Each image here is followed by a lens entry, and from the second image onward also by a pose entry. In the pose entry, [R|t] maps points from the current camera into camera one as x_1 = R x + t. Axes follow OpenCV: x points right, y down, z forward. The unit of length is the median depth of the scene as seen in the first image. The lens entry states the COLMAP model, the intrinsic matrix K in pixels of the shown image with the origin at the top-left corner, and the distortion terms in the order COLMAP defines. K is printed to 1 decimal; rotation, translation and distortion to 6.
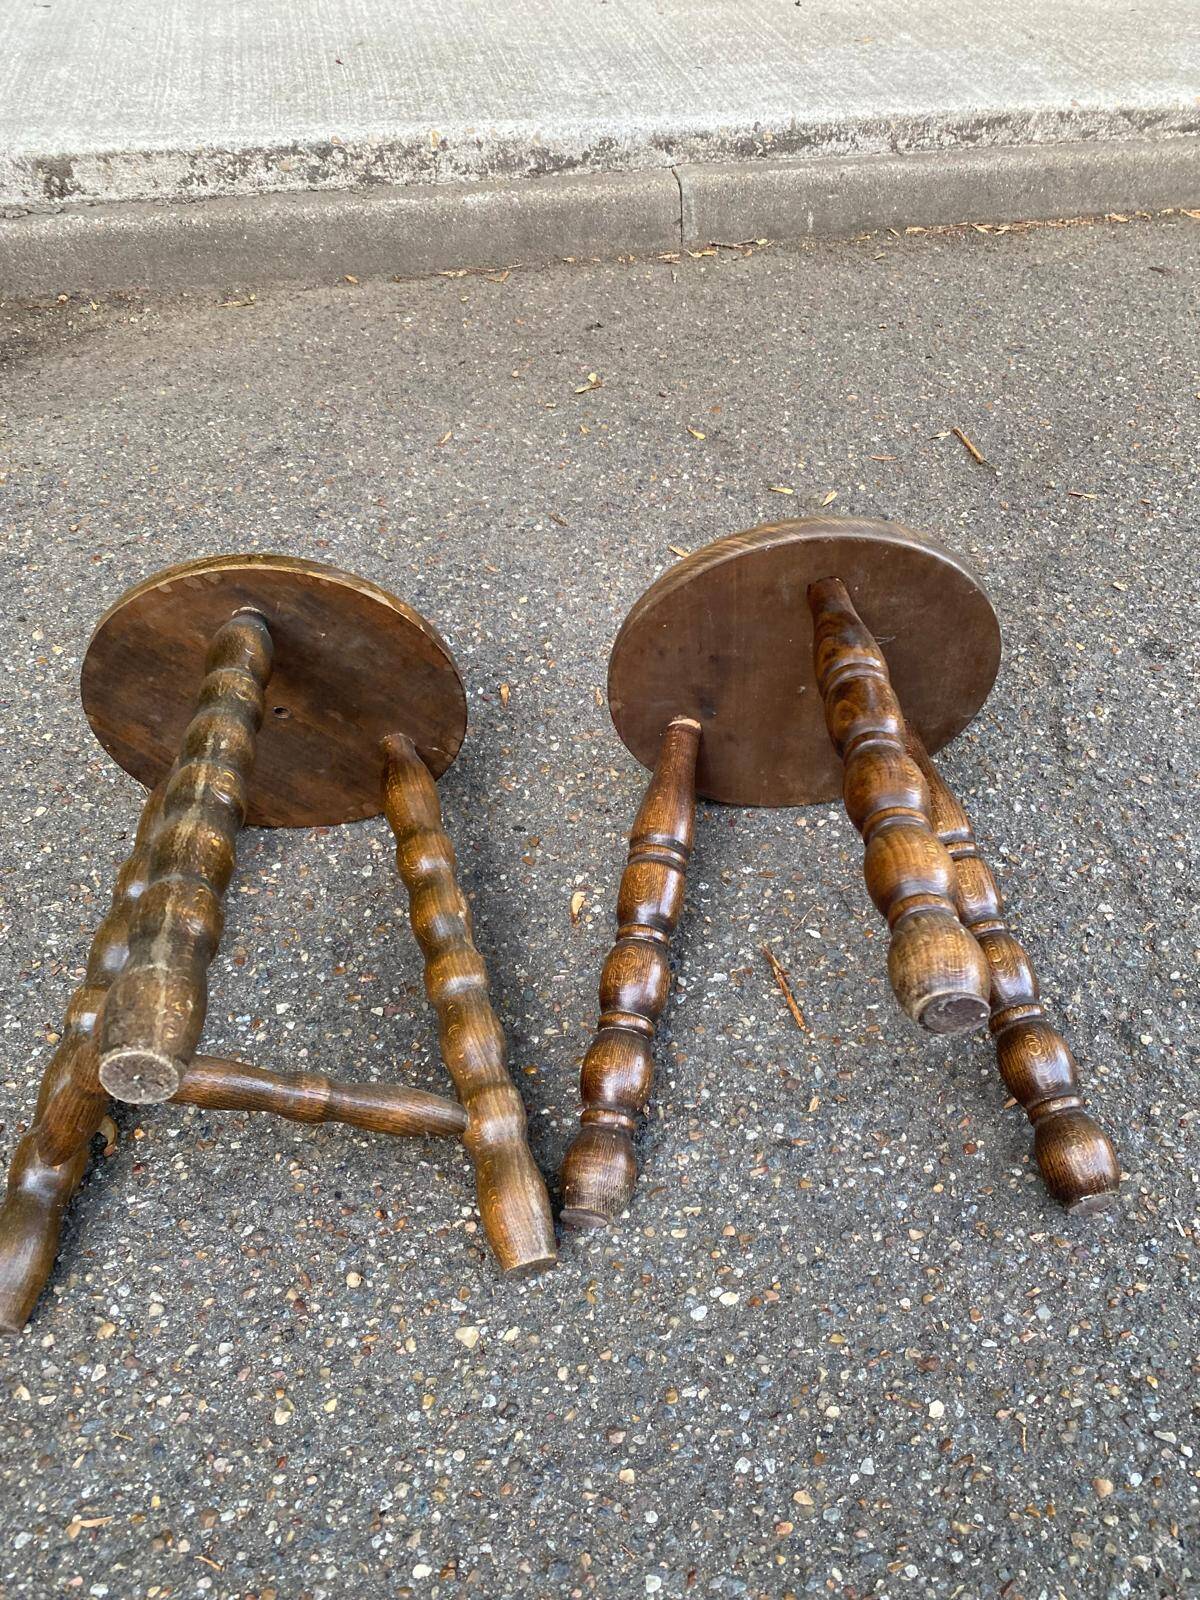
lens RADIAL K [[1206.2, 0, 613.5], [0, 1206.2, 788.7], [0, 0, 1]] dist [0.003406, -0.009787]
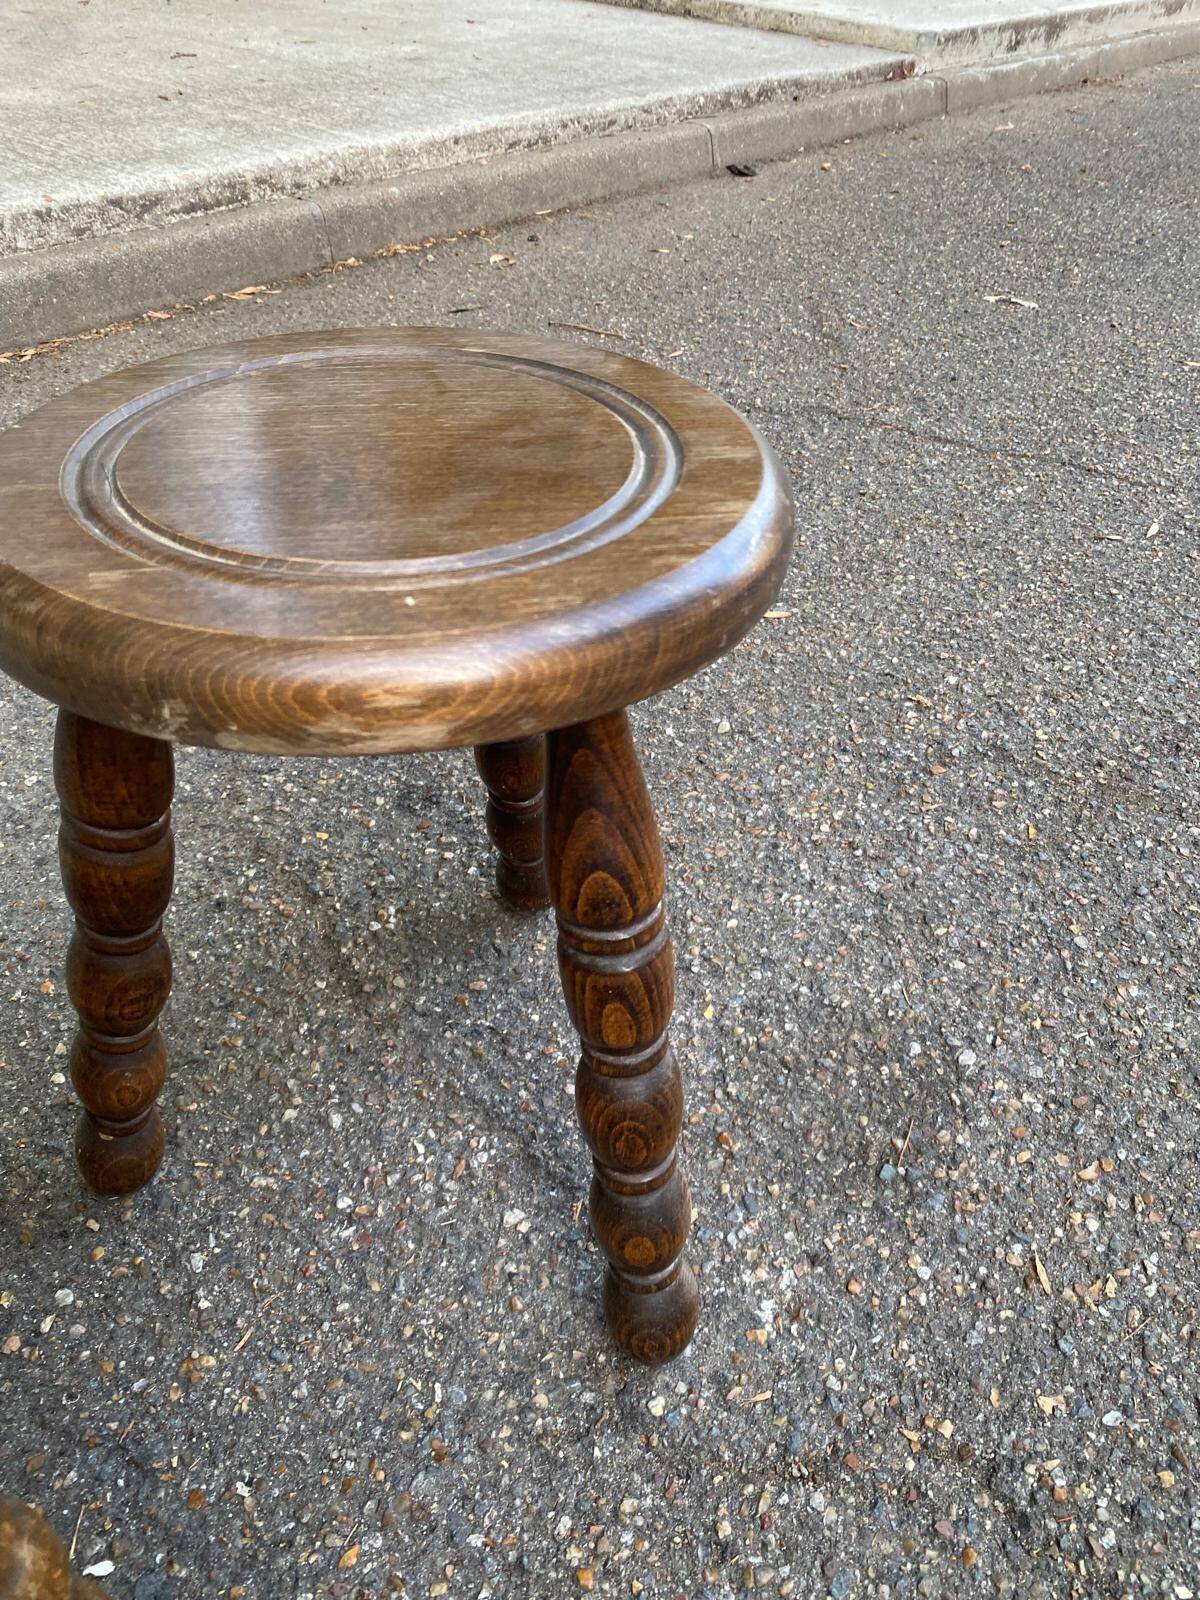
lens RADIAL K [[1238.9, 0, 604.9], [0, 1238.9, 770.6], [0, 0, 1]] dist [0.022011, -0.031380]
pose [[0.773415, -0.371650, 0.513523, 0.166219], [0.427888, 0.903780, 0.009648, -0.097923], [-0.467697, 0.212269, 0.858022, 0.299463]]
